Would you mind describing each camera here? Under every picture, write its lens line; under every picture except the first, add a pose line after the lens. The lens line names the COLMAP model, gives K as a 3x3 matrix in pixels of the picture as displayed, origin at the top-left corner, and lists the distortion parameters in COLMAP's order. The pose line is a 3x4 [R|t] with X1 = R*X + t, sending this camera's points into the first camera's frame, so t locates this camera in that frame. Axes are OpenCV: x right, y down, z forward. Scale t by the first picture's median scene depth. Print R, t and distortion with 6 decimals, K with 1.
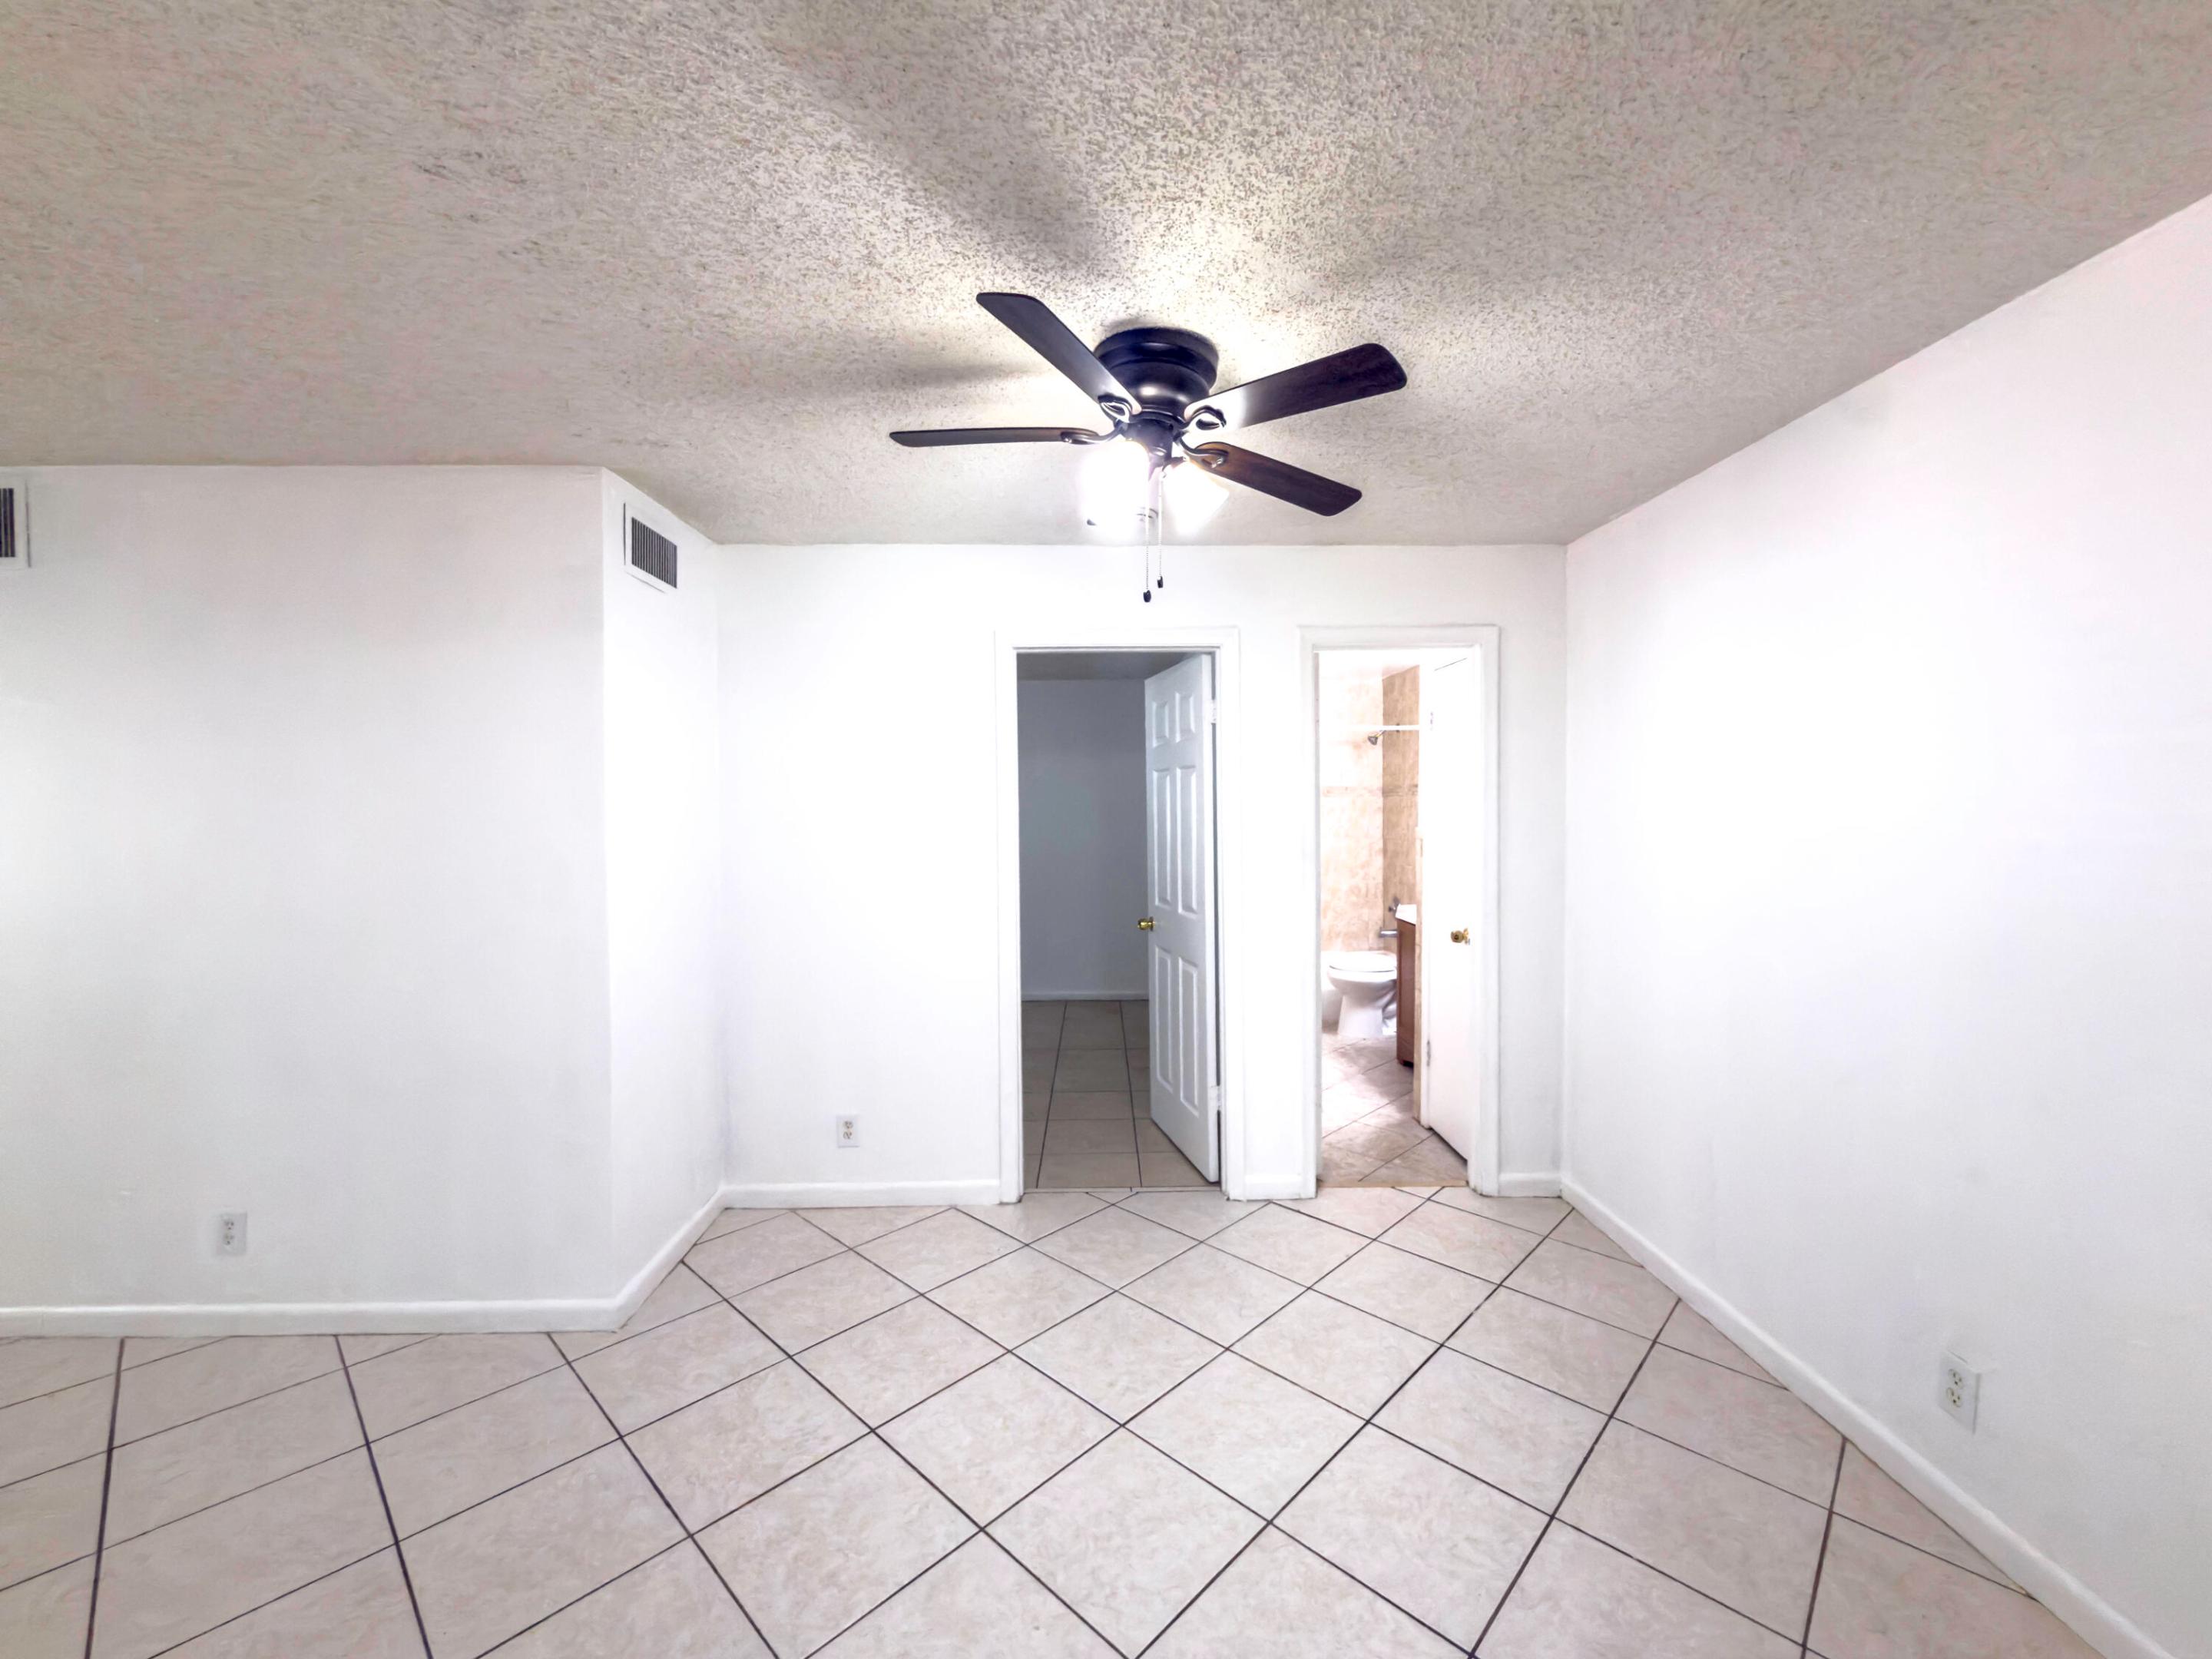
lens RADIAL K [[904.8, 0, 1116.1], [0, 904.8, 821.8], [0, 0, 1]] dist [-0.002444, -0.000251]
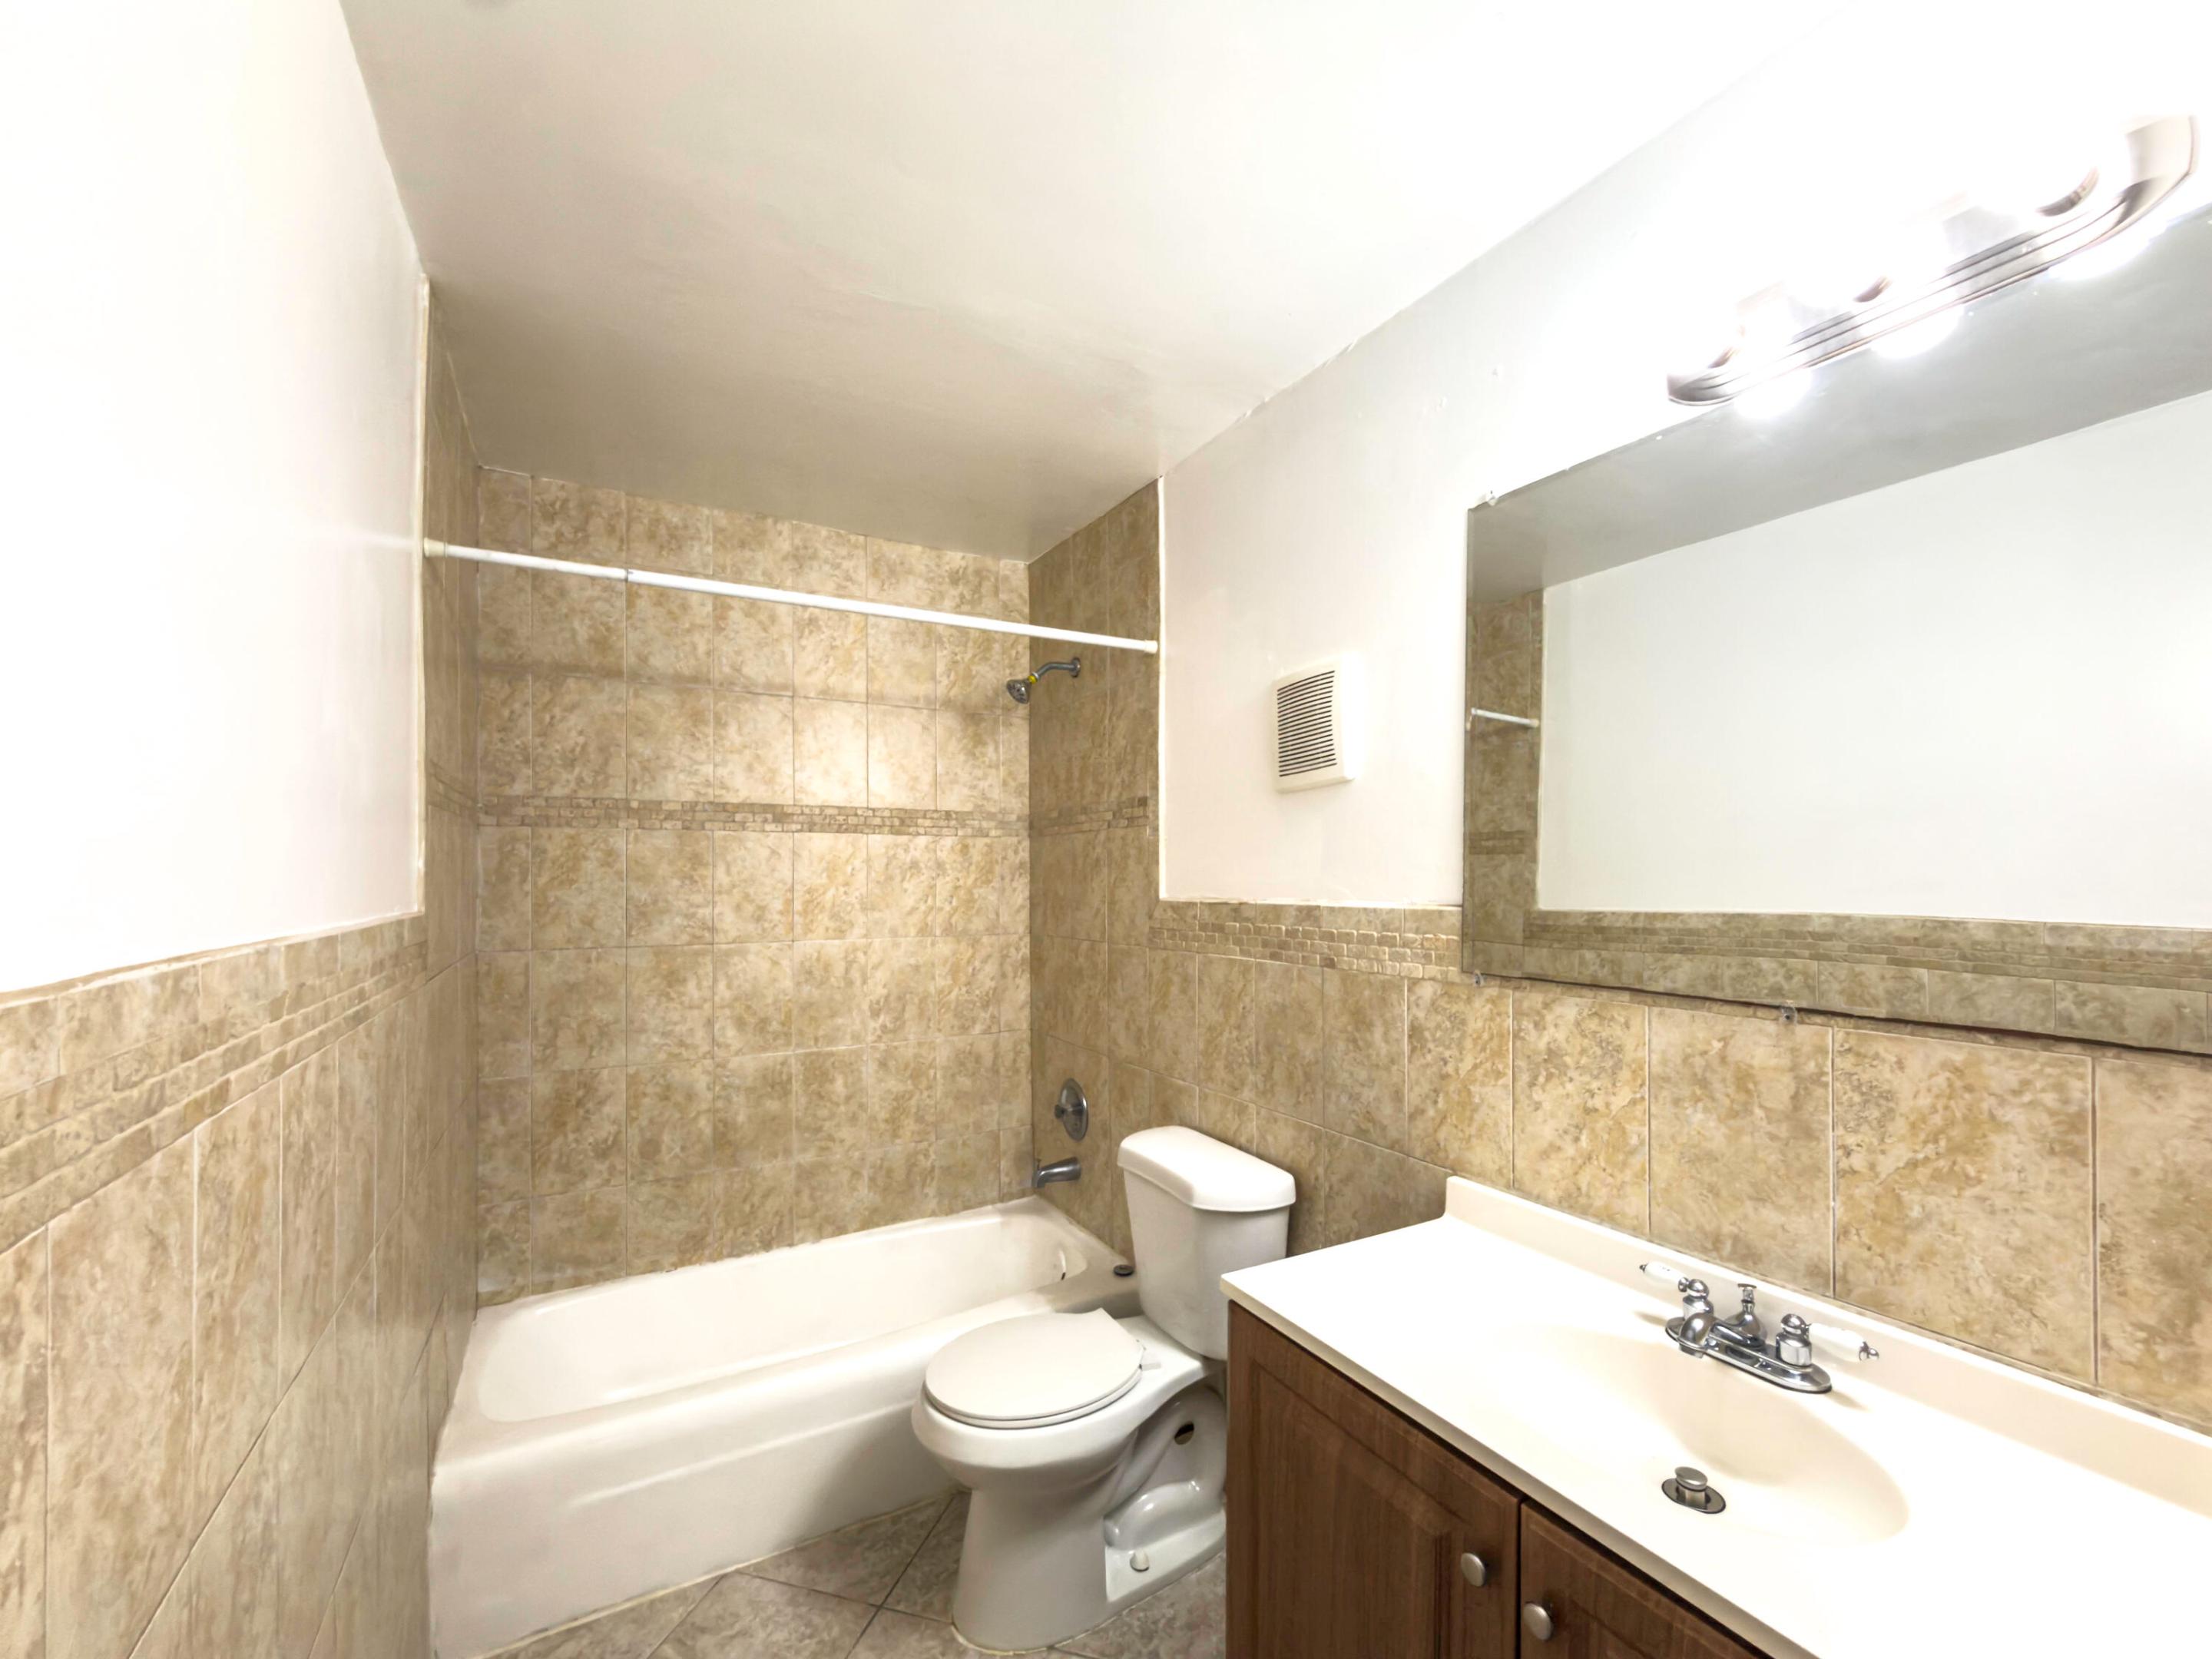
lens RADIAL K [[904.8, 0, 1139.6], [0, 904.8, 878.2], [0, 0, 1]] dist [-0.002444, -0.000251]
pose [[0.864833, 0.003361, 0.502049, 0.124020], [0.006177, 0.999831, -0.017334, -0.000806], [-0.502022, 0.018092, 0.864666, 0.601587]]
